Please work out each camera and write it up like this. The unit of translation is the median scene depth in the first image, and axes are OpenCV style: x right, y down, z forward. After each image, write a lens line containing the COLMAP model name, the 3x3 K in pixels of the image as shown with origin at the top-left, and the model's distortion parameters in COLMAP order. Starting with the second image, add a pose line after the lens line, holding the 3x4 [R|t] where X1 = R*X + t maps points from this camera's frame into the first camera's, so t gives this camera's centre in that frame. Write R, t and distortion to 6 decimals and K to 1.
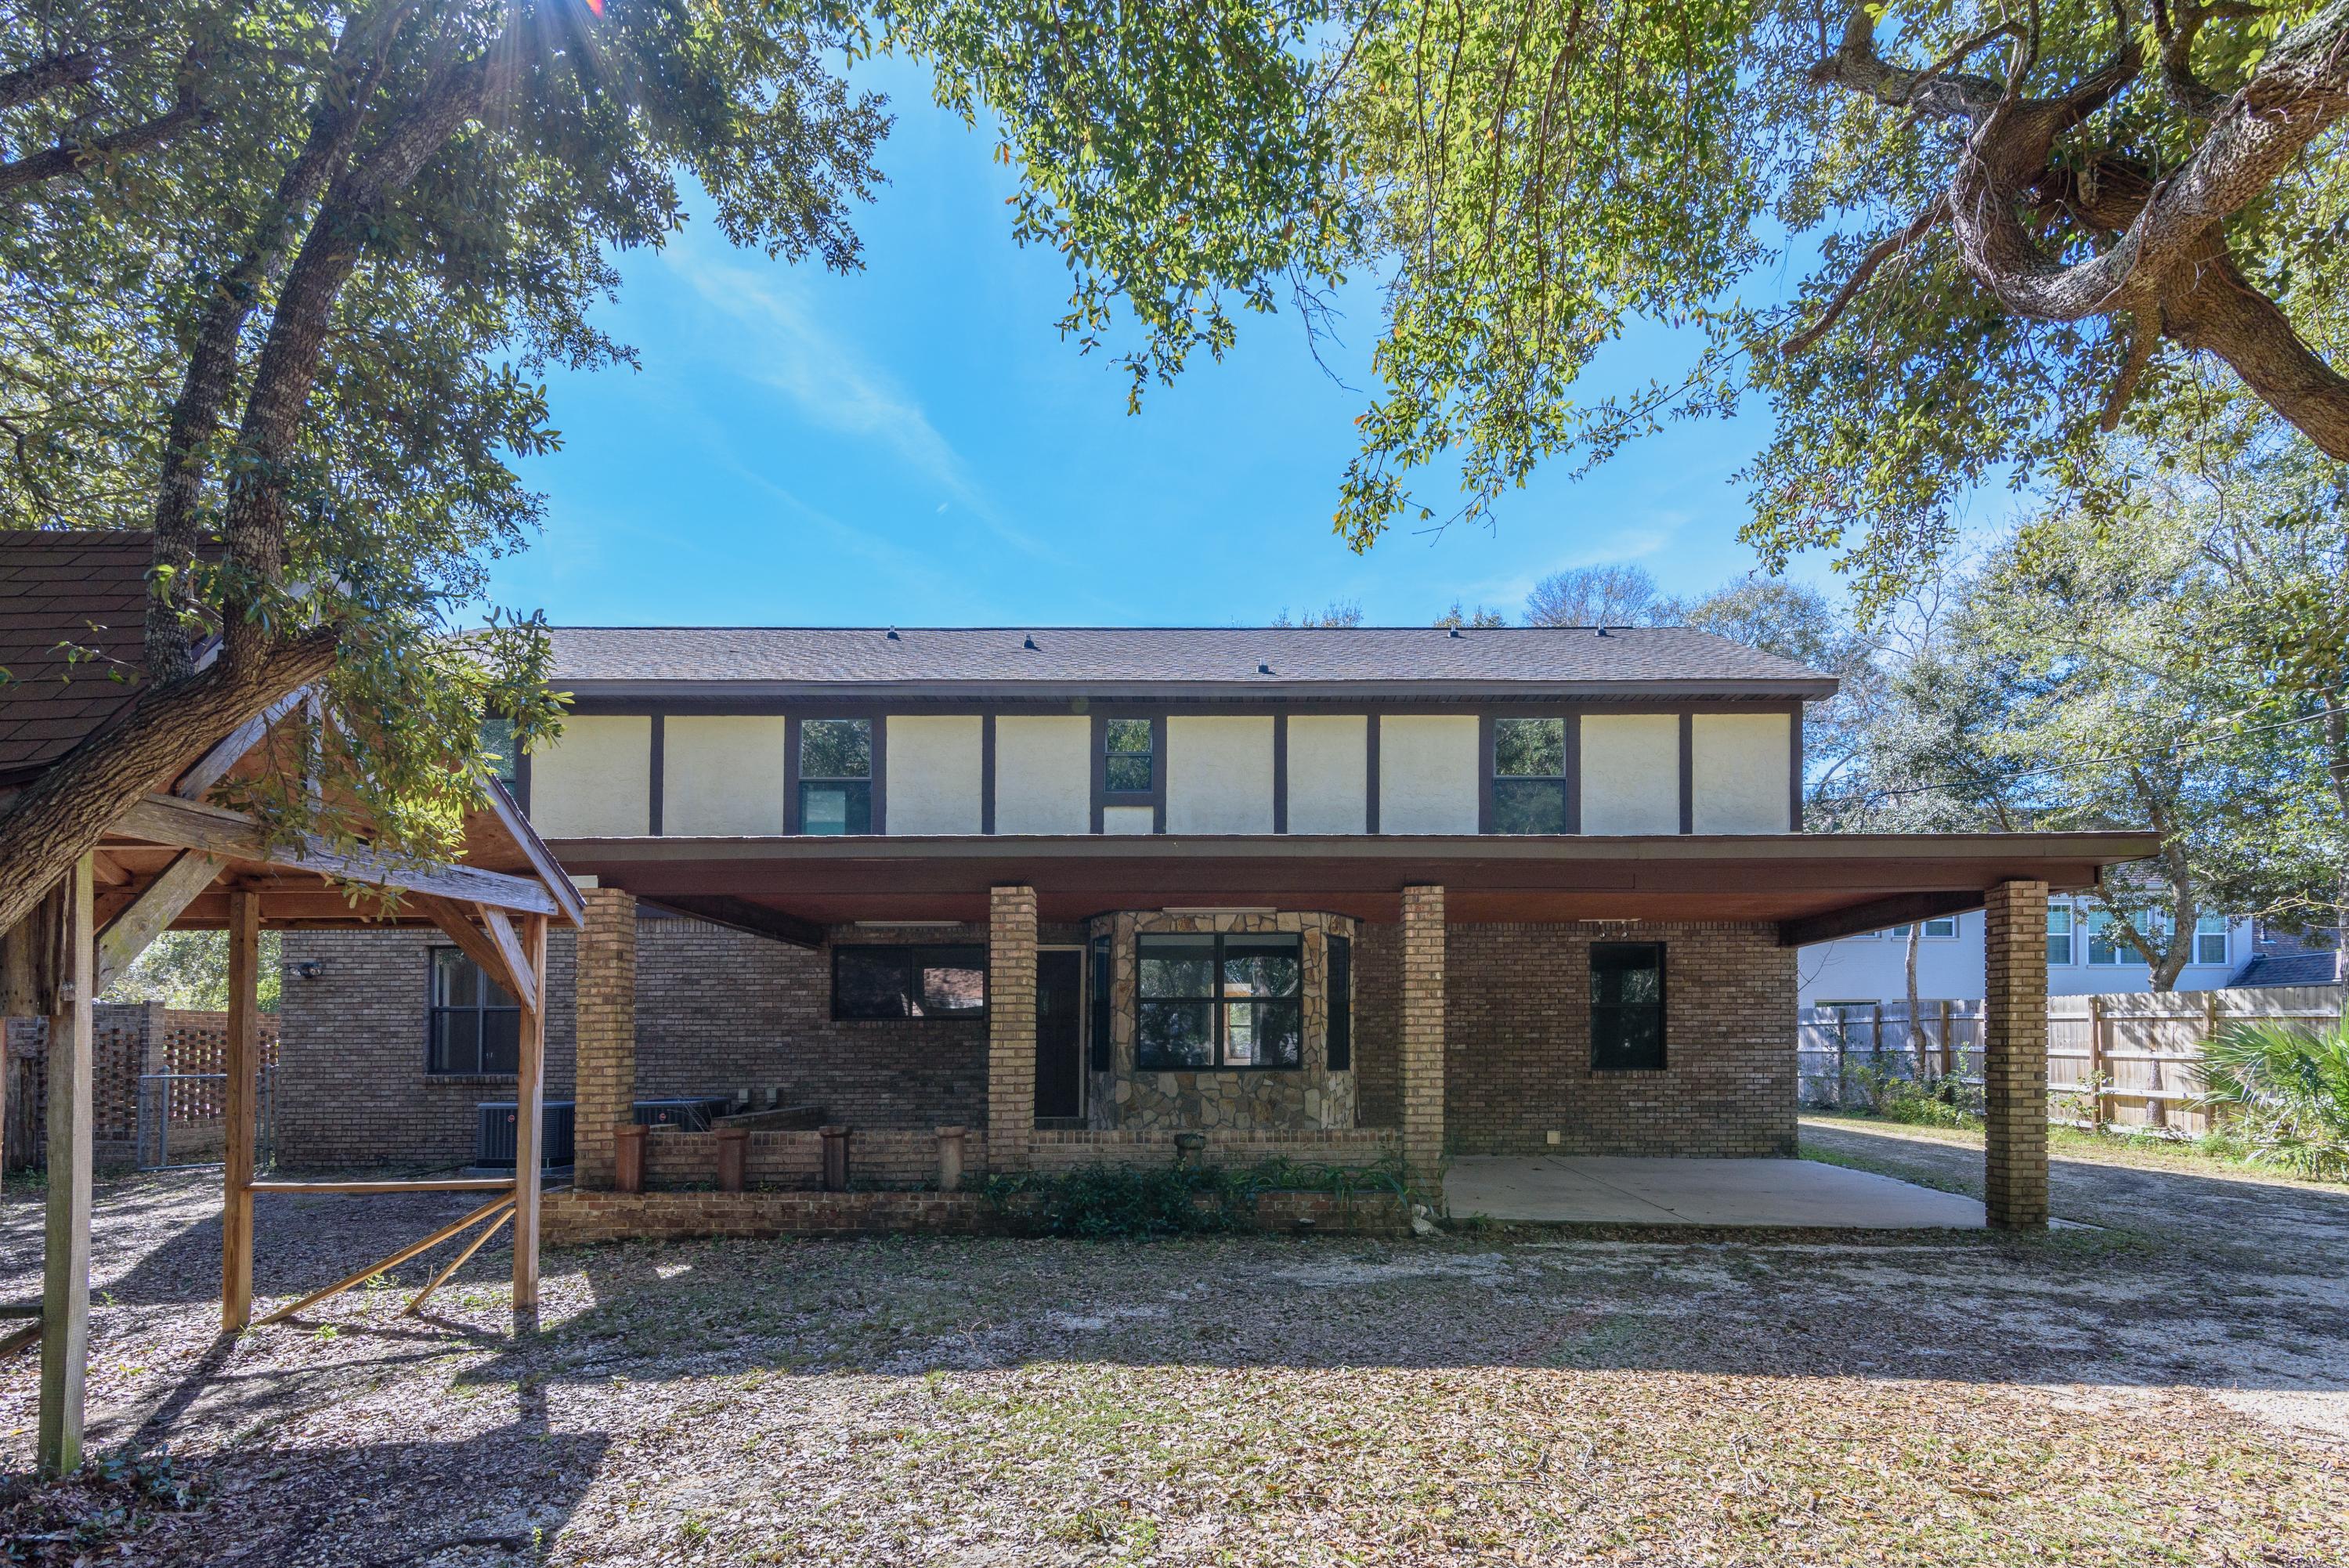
lens RADIAL K [[1122.0, 0, 1264.7], [0, 1122.0, 1020.2], [0, 0, 1]] dist [0.015072, -0.001792]
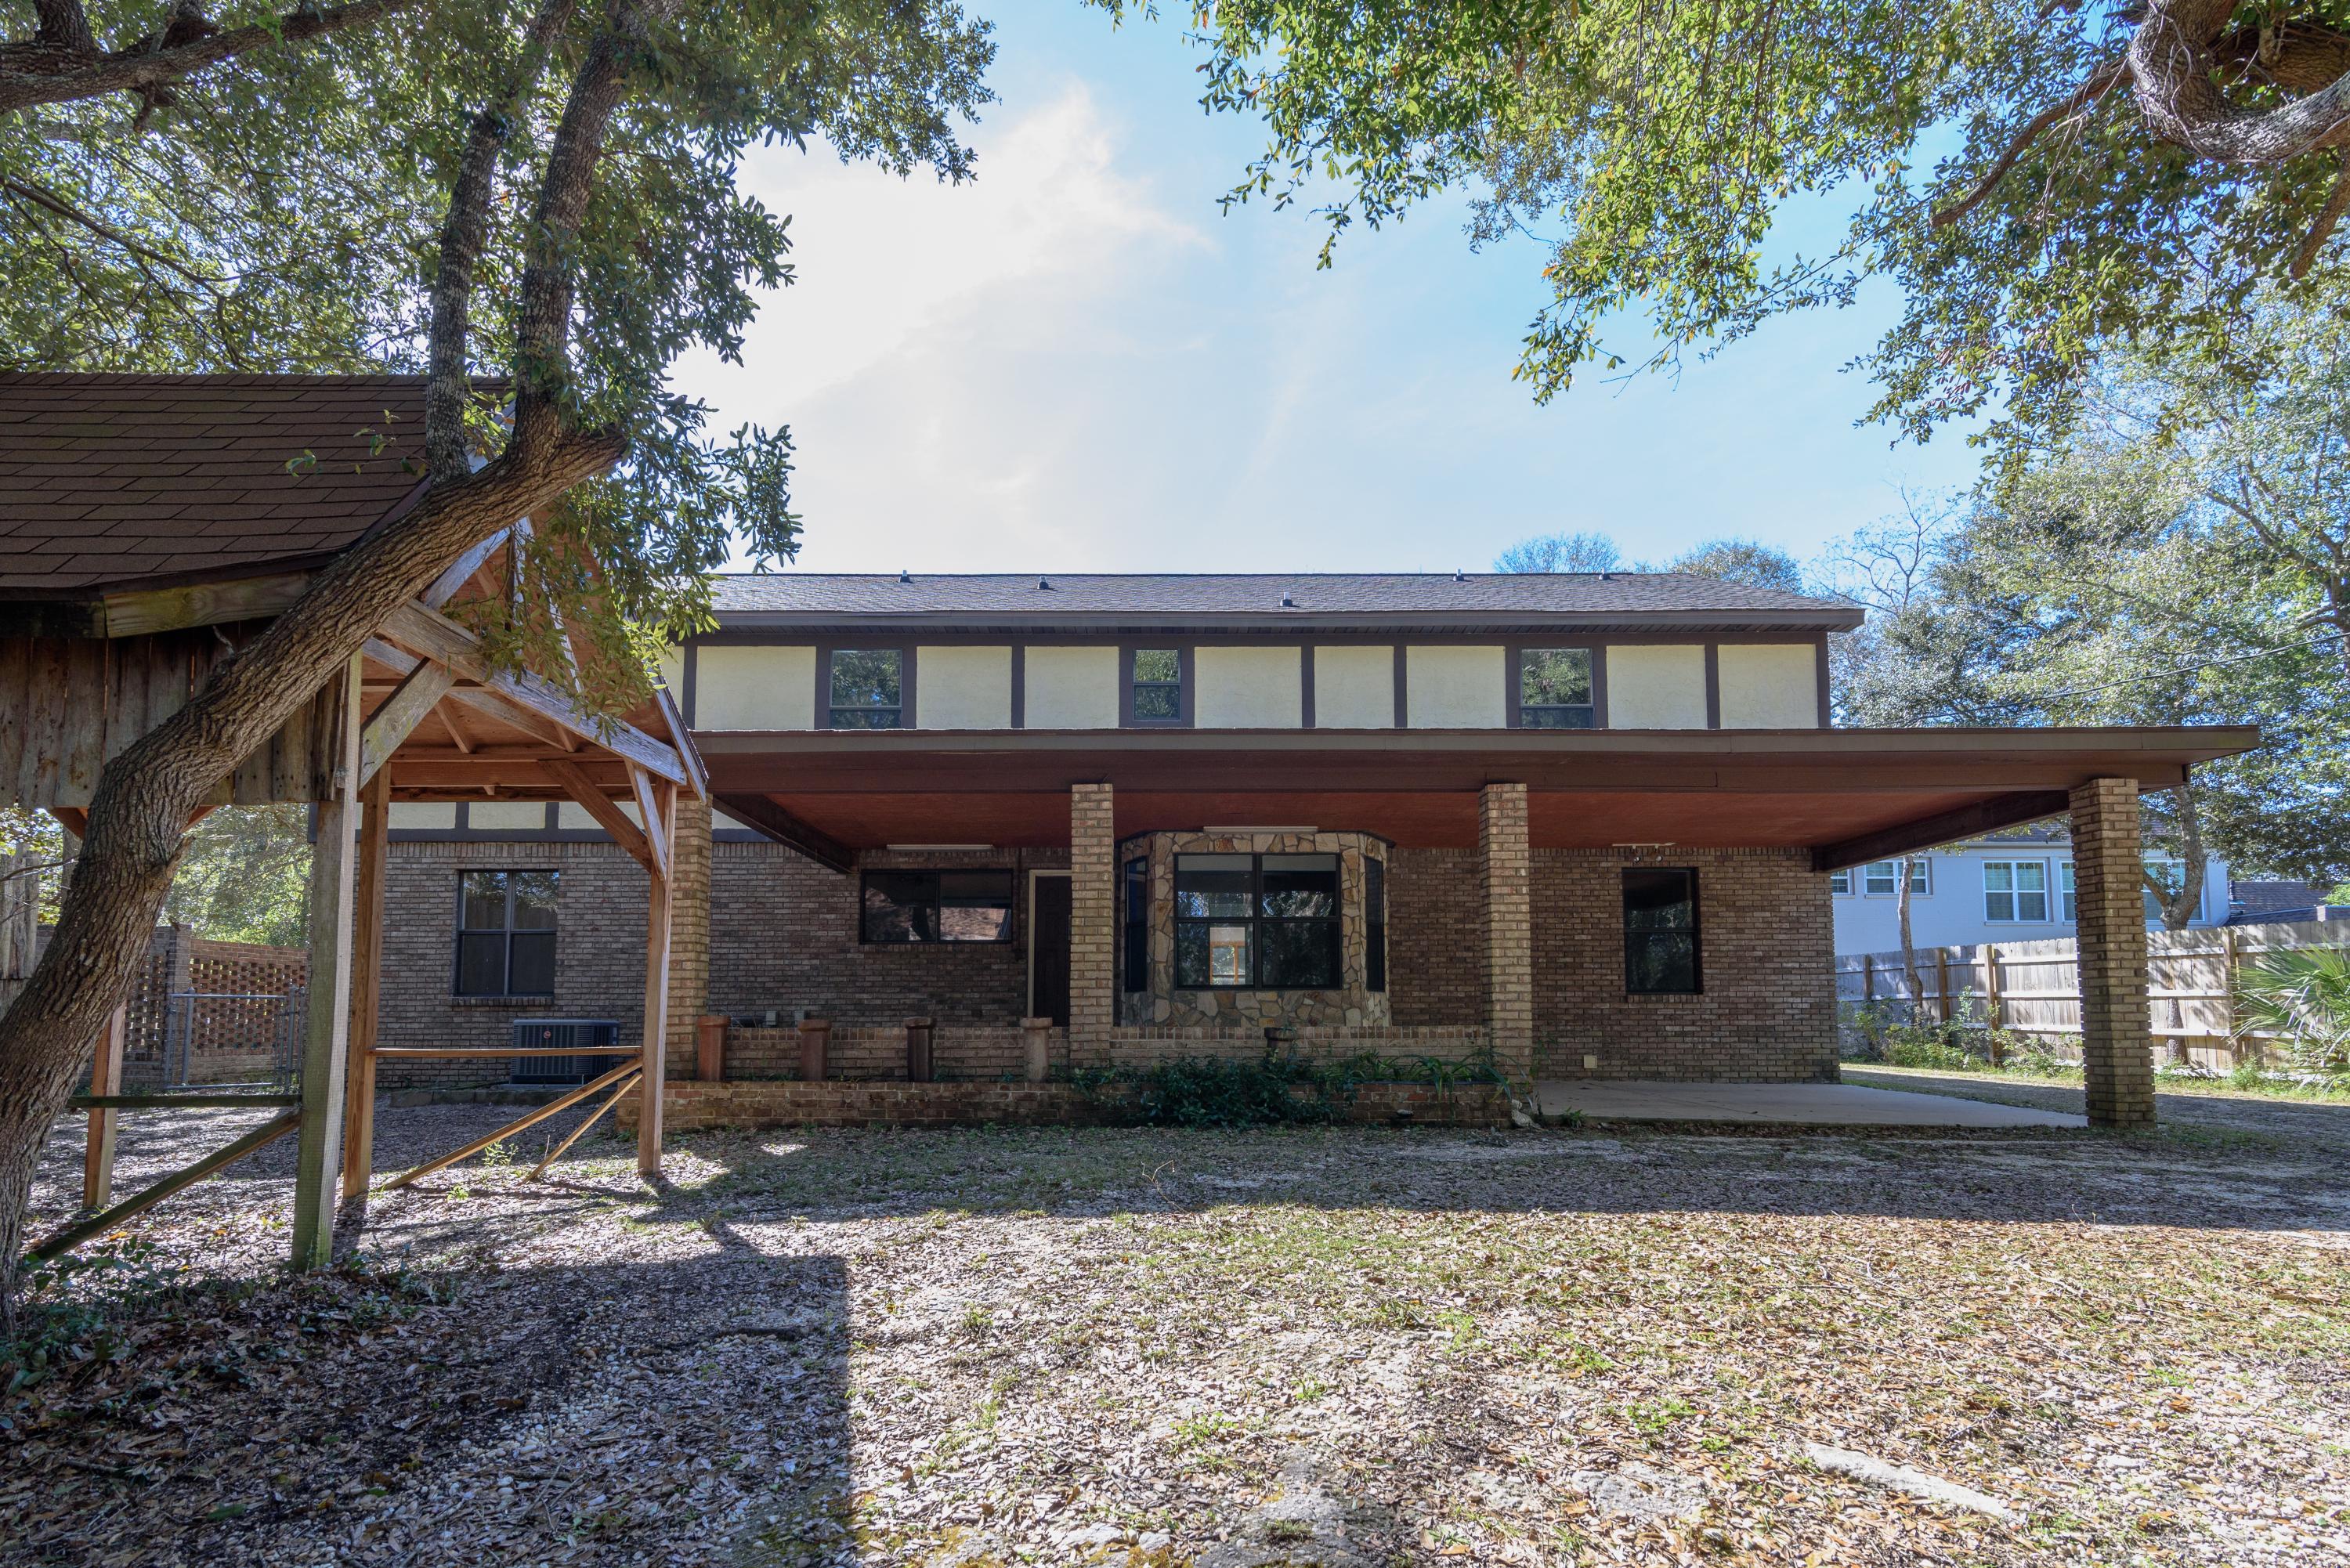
lens RADIAL K [[1114.9, 0, 1174.6], [0, 1114.9, 948.9], [0, 0, 1]] dist [0.018972, -0.004944]
pose [[0.999987, 0.005185, -0.000075, -0.158966], [-0.005181, 0.998587, -0.052896, 0.084995], [-0.000200, 0.052896, 0.998600, 0.012035]]
